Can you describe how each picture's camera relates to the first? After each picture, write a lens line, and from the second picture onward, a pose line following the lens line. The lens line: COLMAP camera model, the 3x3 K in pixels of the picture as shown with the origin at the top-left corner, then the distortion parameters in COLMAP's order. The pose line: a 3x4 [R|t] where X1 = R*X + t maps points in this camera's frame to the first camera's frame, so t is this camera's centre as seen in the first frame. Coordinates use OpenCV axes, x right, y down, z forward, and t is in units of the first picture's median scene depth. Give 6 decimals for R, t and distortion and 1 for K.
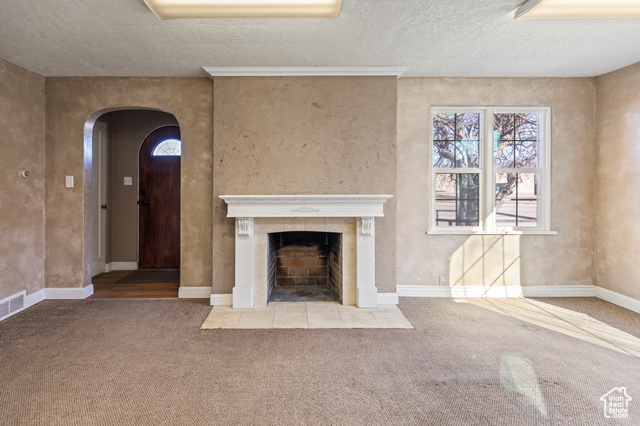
lens RADIAL K [[290.9, 0, 298.7], [0, 290.9, 181.7], [0, 0, 1]] dist [0.002731, -0.001819]
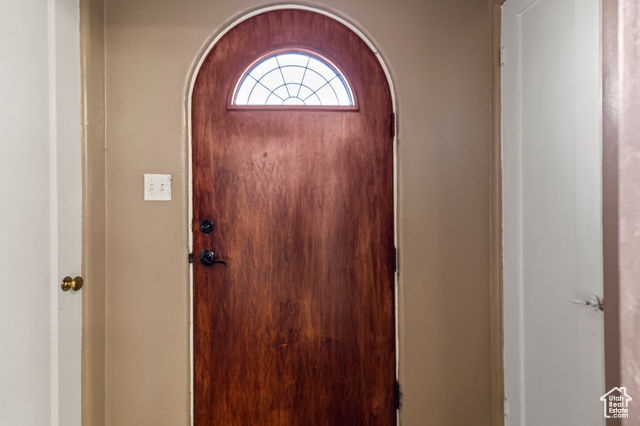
lens RADIAL K [[333.6, 0, 319.0], [0, 333.6, 209.8], [0, 0, 1]] dist [0.001440, 0.000202]
pose [[0.999952, -0.006539, 0.007295, -0.418390], [0.006502, 0.999966, 0.005044, 0.020258], [-0.007328, -0.004996, 0.999961, 0.648404]]
